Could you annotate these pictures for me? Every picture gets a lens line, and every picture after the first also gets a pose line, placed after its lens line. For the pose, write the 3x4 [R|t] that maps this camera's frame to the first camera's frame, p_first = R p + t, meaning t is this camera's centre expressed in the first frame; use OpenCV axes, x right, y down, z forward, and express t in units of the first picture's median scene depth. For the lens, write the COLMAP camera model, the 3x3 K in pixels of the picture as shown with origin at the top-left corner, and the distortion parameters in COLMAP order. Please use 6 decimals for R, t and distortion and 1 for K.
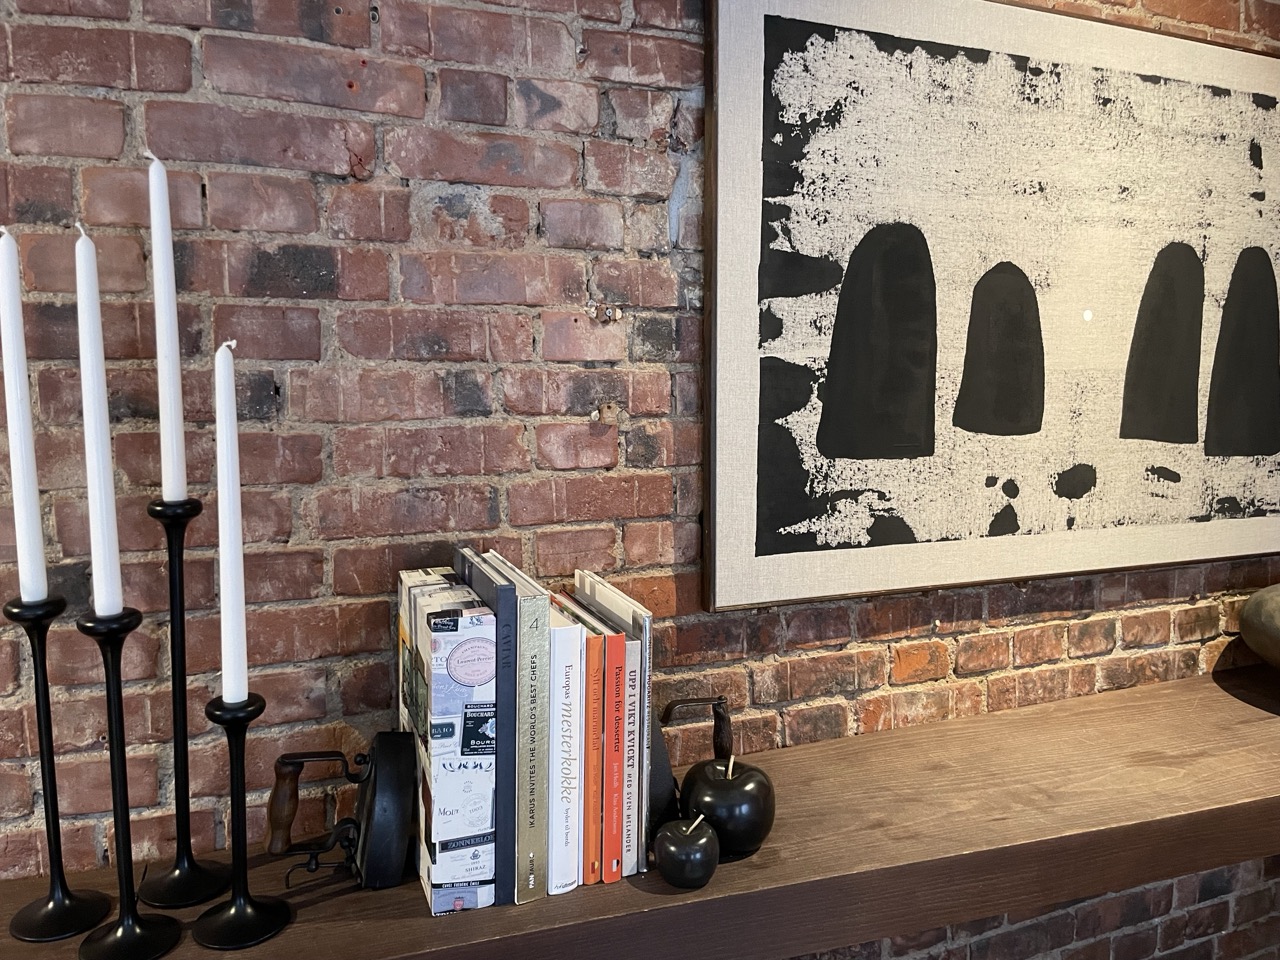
lens RADIAL K [[968.8, 0, 604.0], [0, 968.8, 475.4], [0, 0, 1]] dist [0.060451, -0.076371]
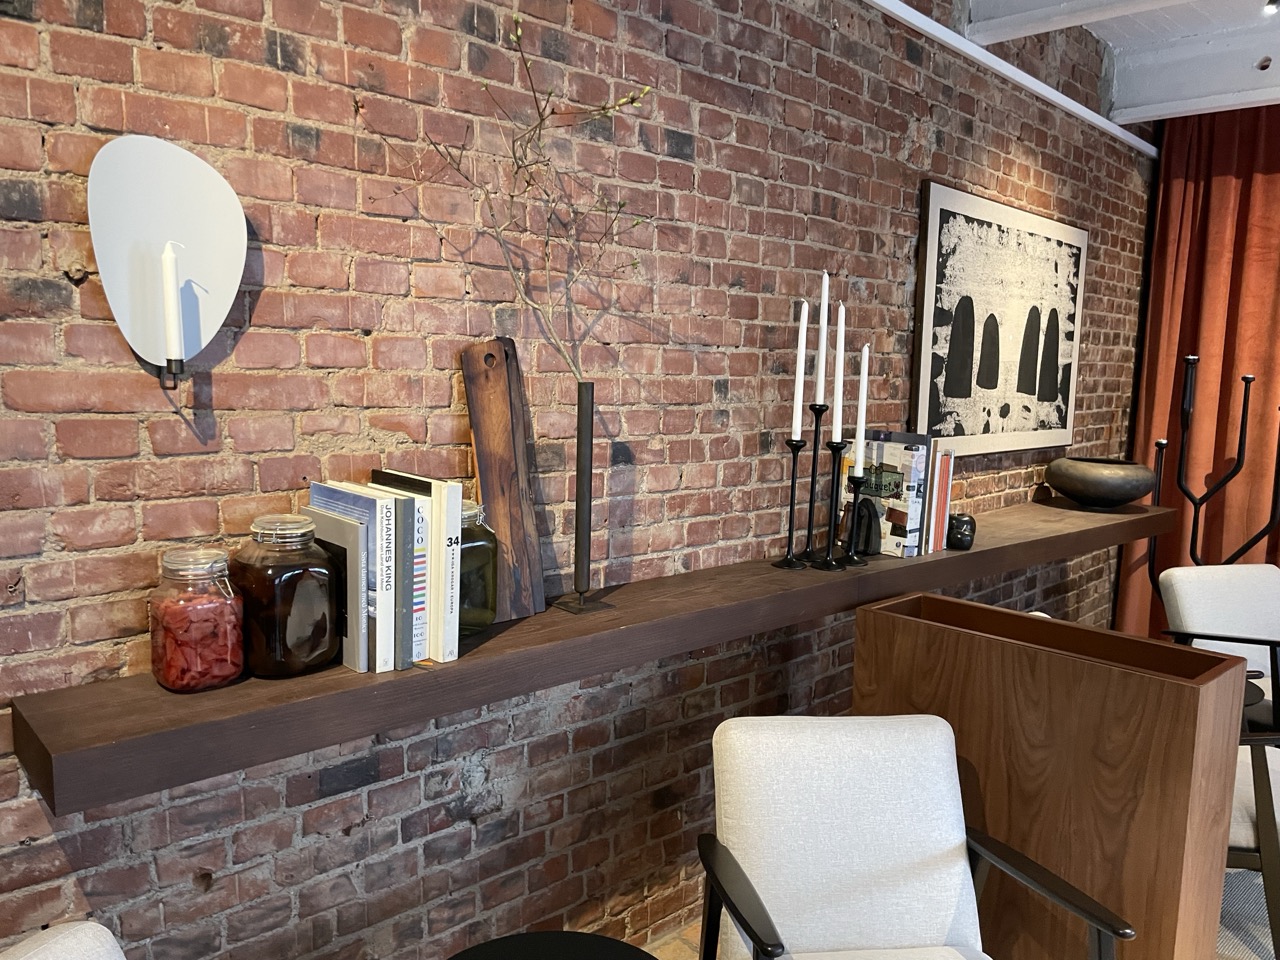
lens RADIAL K [[954.4, 0, 666.4], [0, 954.4, 501.6], [0, 0, 1]] dist [0.048023, -0.065766]
pose [[0.910175, -0.040286, 0.412261, -1.173251], [0.024016, 0.998718, 0.044571, 0.100250], [-0.413528, -0.030666, 0.909975, -0.715408]]
